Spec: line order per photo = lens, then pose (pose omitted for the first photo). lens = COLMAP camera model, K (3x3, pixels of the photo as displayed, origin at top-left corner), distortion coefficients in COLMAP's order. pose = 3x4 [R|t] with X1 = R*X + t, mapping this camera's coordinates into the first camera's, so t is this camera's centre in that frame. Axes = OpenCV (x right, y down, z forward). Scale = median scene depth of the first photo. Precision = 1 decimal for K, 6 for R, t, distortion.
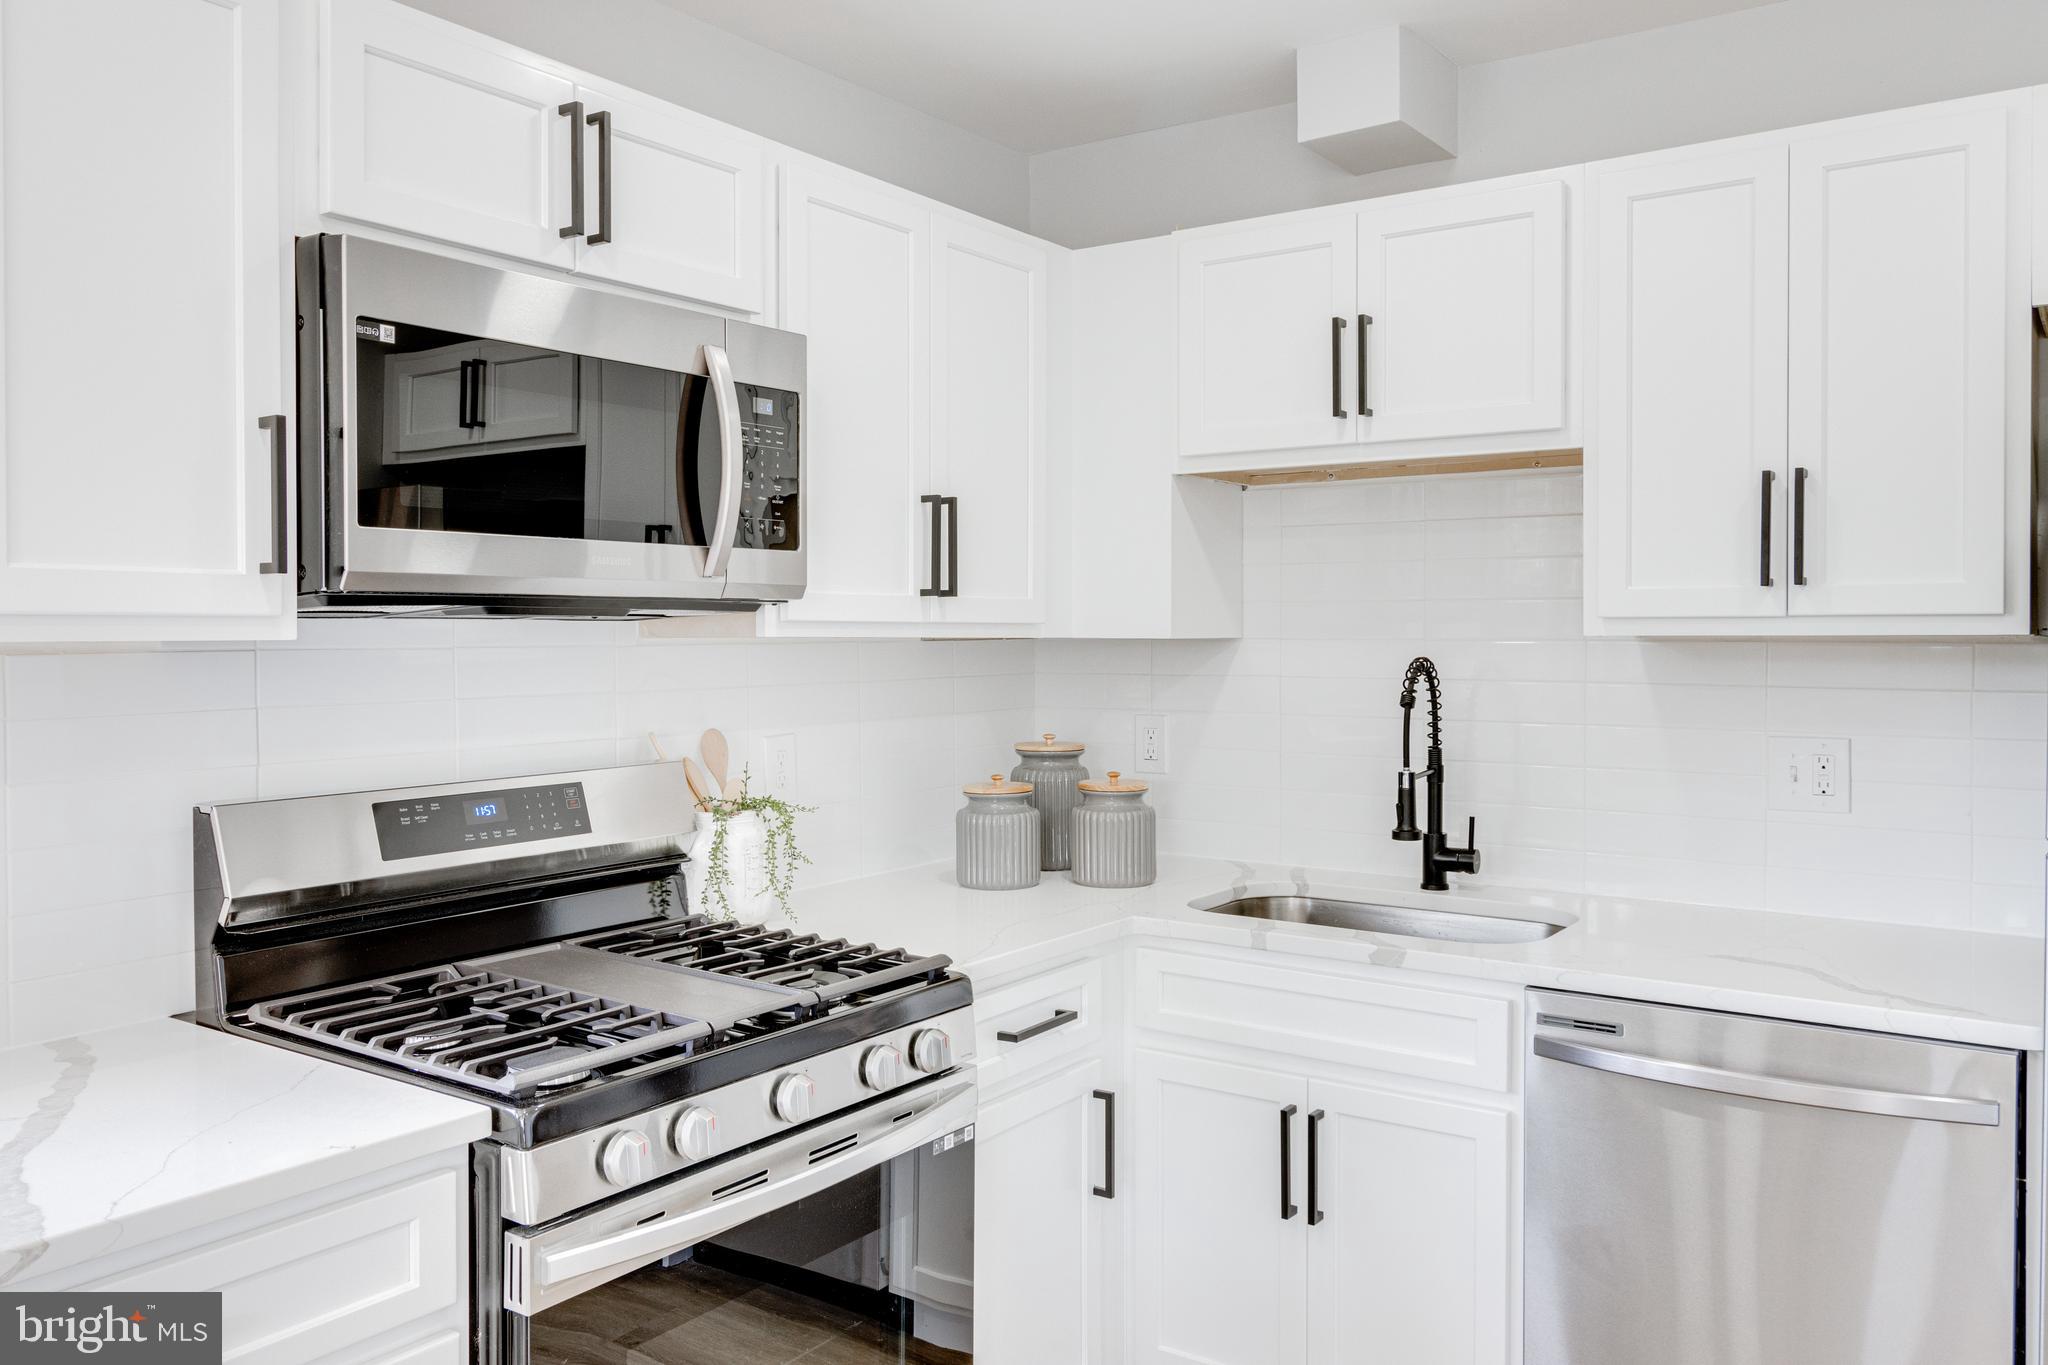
lens RADIAL K [[1590.7, 0, 1023.0], [0, 1590.7, 649.8], [0, 0, 1]] dist [0.003321, -0.001336]
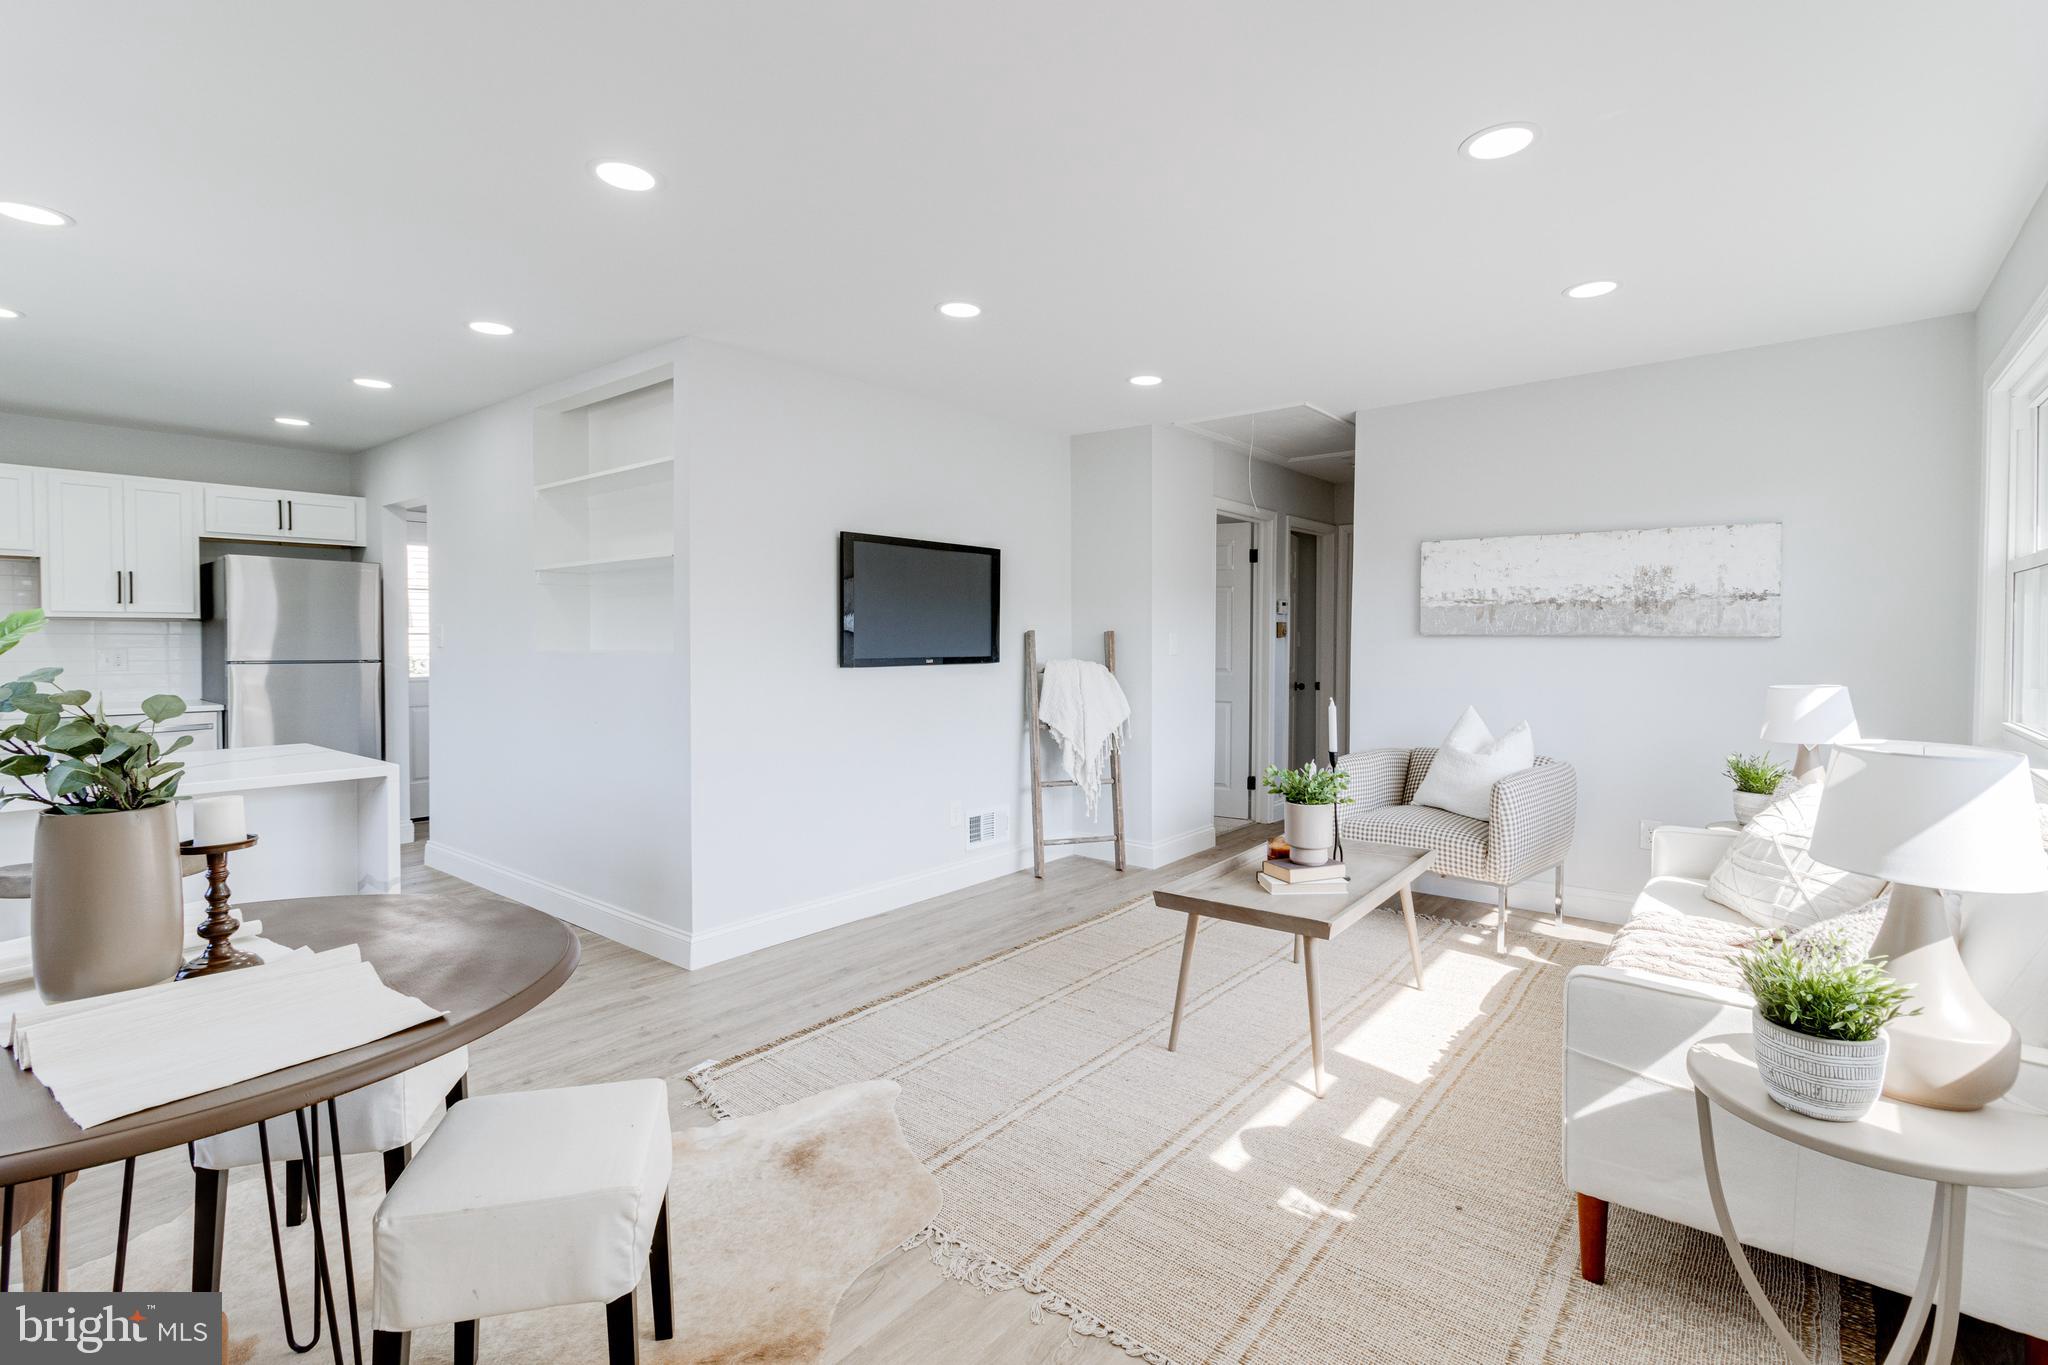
lens RADIAL K [[942.3, 0, 1026.5], [0, 942.3, 653.2], [0, 0, 1]] dist [0.001126, -0.000122]
pose [[0.076339, -0.015022, 0.996969, -1.429297], [0.012235, 0.999825, 0.014128, 0.064455], [-0.997007, 0.011120, 0.076509, -1.140707]]
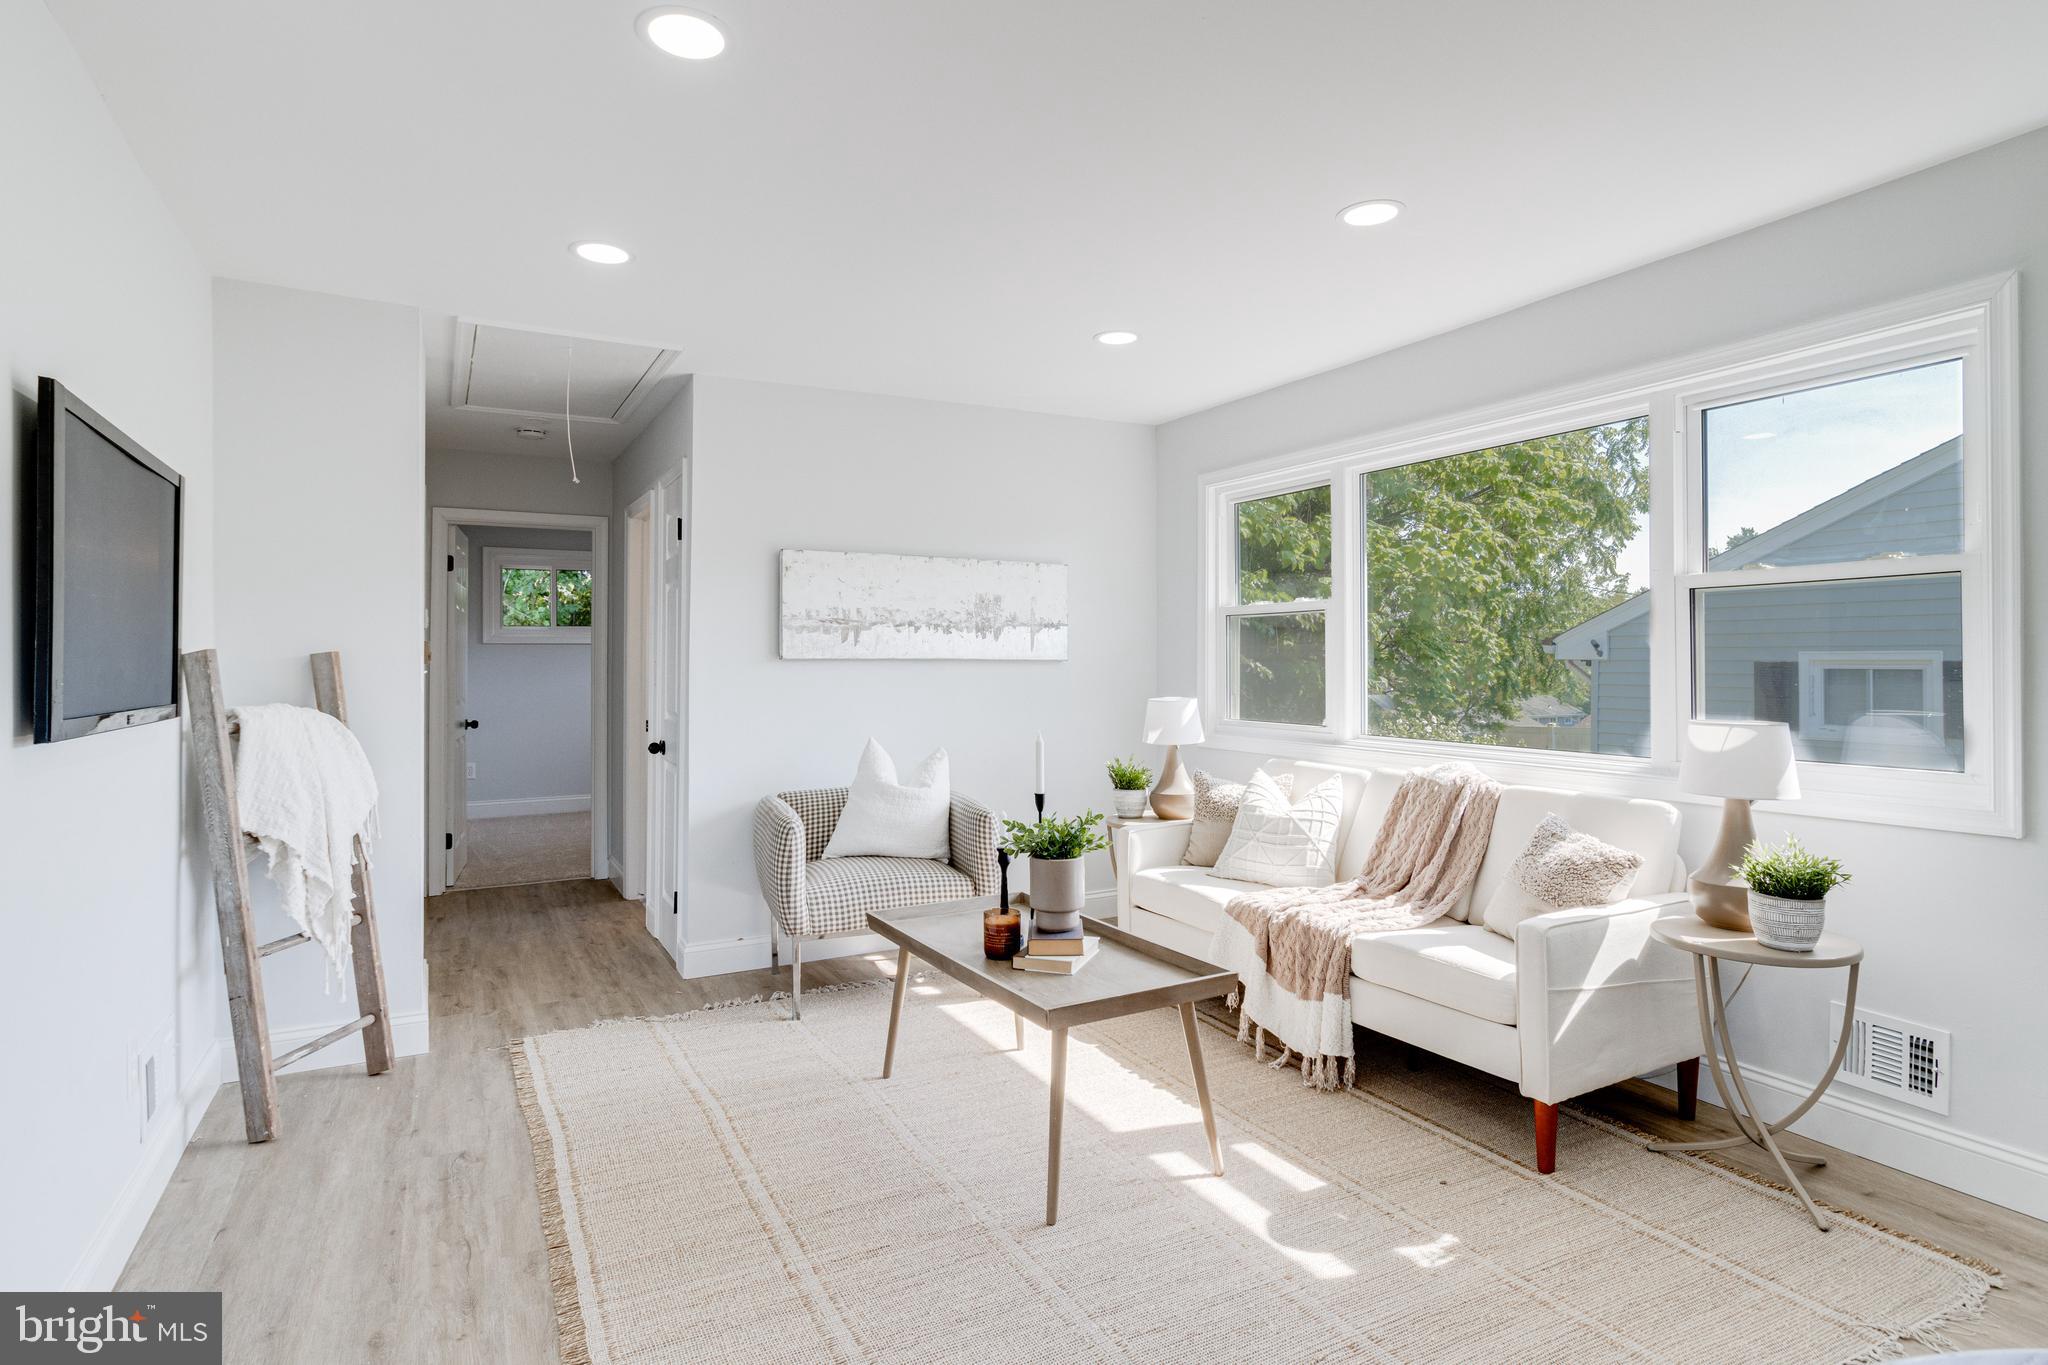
lens RADIAL K [[1077.5, 0, 1027.2], [0, 1077.5, 652.9], [0, 0, 1]] dist [-0.001384, -0.000834]
pose [[-0.893804, 0.010108, 0.448344, -0.684936], [0.011705, 0.999931, 0.000791, 0.057685], [-0.448306, 0.005955, -0.893861, -0.350263]]
